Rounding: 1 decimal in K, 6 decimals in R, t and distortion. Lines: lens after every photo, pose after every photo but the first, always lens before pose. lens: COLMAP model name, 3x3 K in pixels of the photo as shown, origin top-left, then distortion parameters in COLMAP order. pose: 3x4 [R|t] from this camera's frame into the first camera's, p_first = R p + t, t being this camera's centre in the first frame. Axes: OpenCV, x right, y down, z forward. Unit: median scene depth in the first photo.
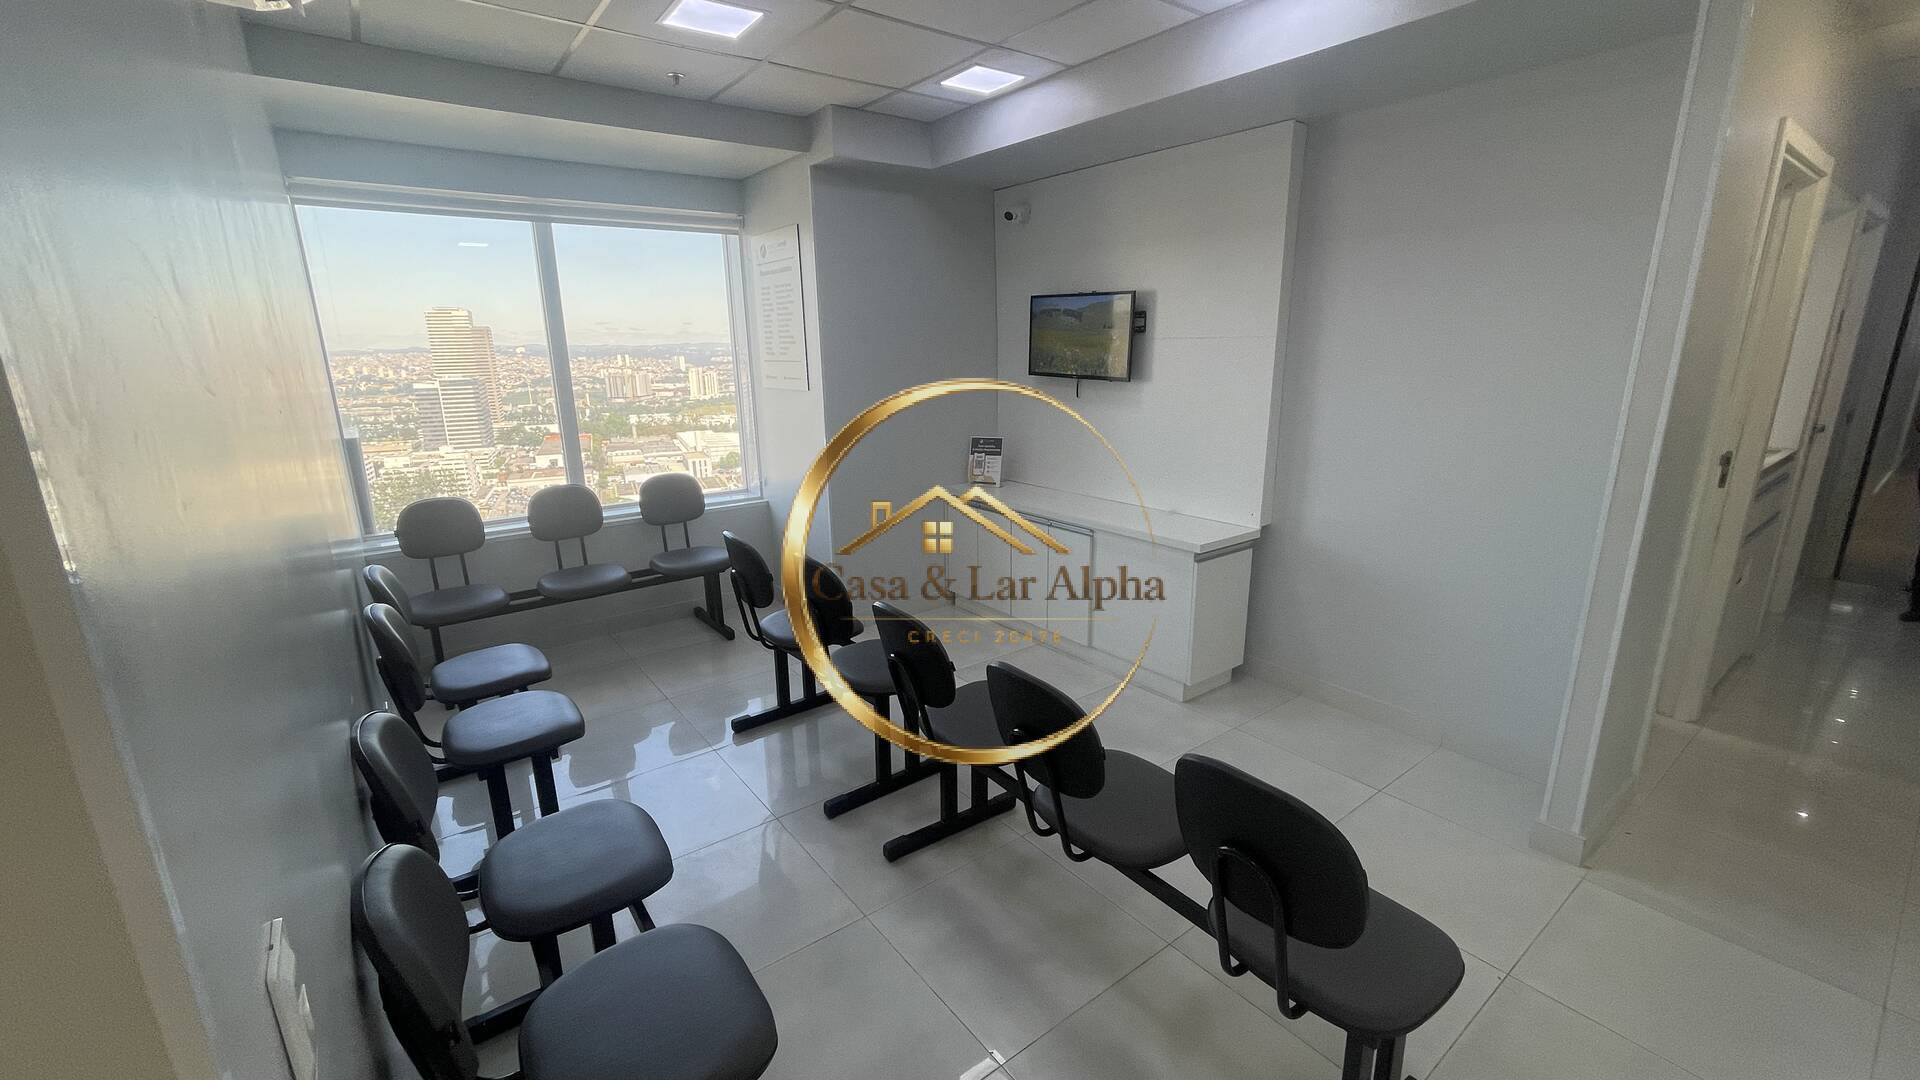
lens RADIAL K [[775.8, 0, 950.1], [0, 775.8, 533.9], [0, 0, 1]] dist [0.000850, 0.000850]
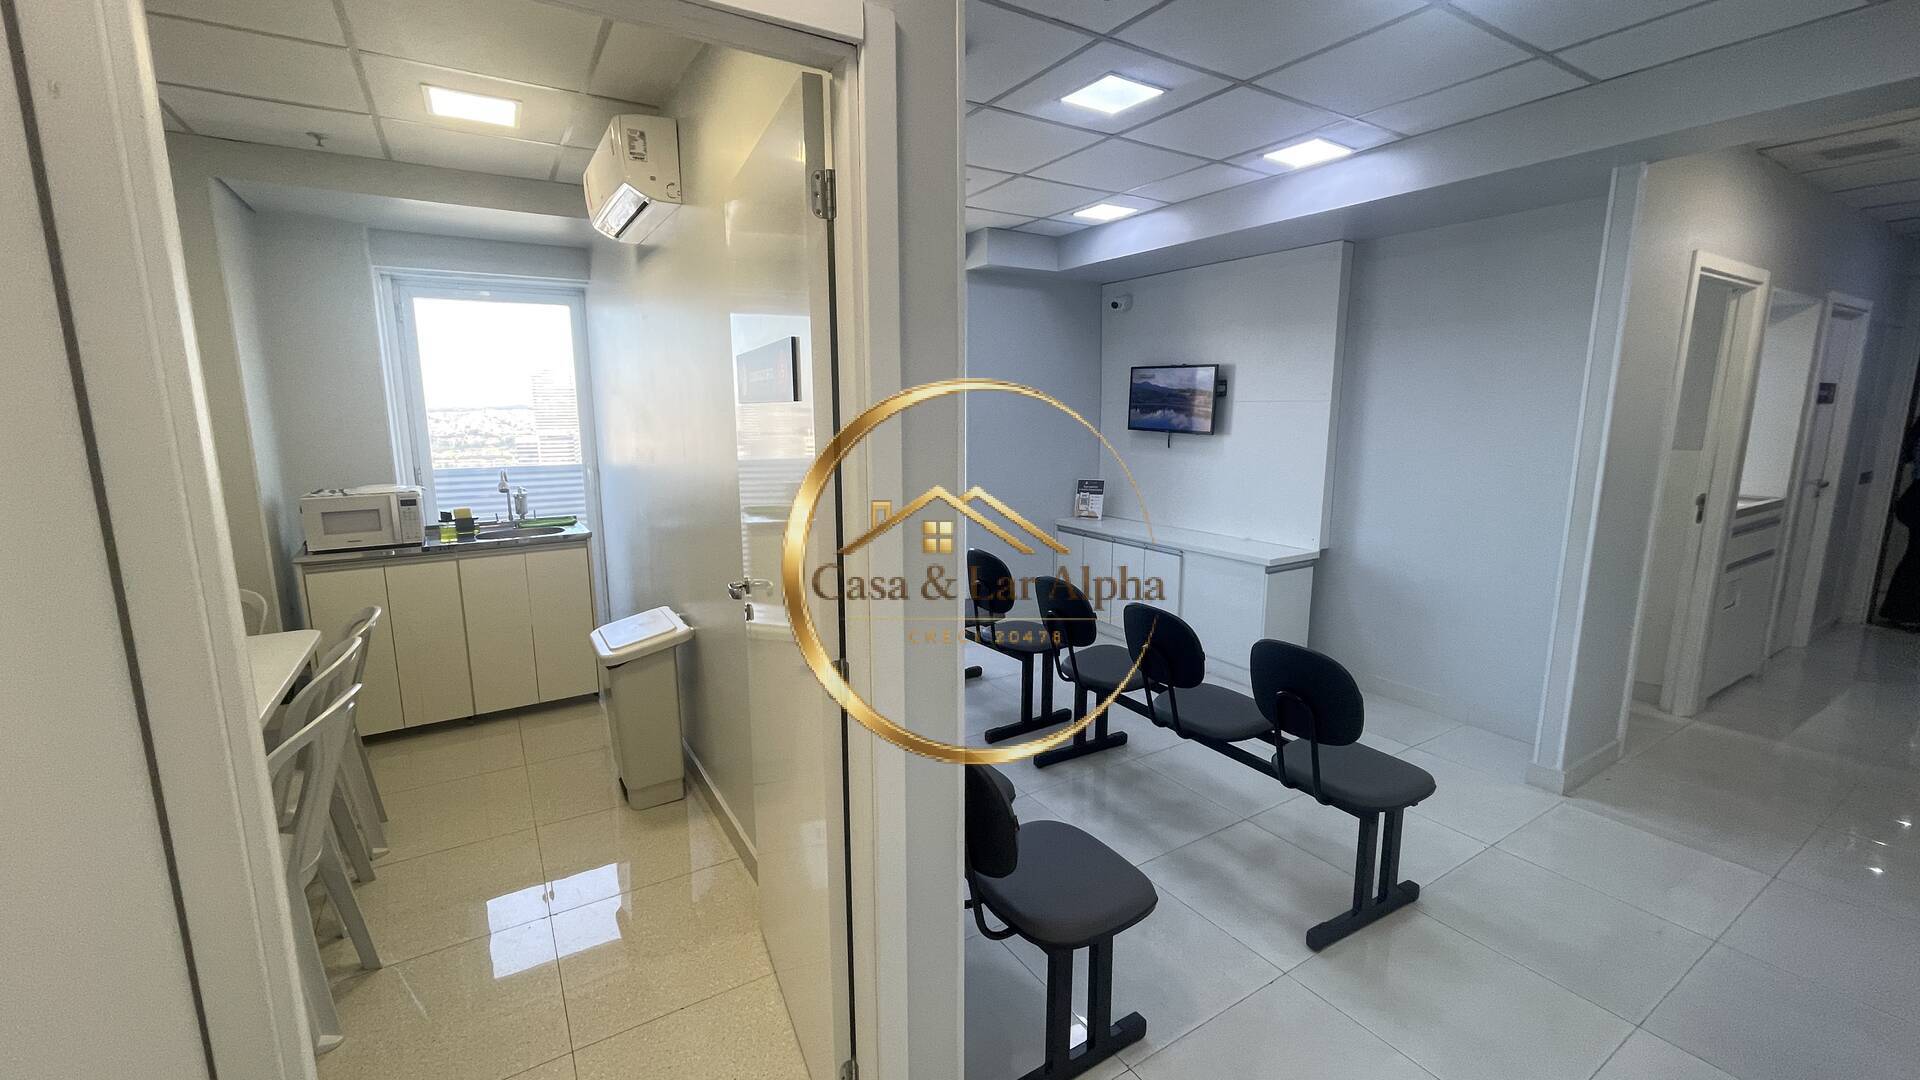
lens RADIAL K [[775.8, 0, 952.8], [0, 775.8, 538.7], [0, 0, 1]] dist [0.000850, 0.000850]
pose [[0.996379, 0.024620, -0.081378, -0.091747], [-0.030326, 0.997110, -0.069650, 0.080587], [0.079428, 0.071865, 0.994247, -0.304519]]
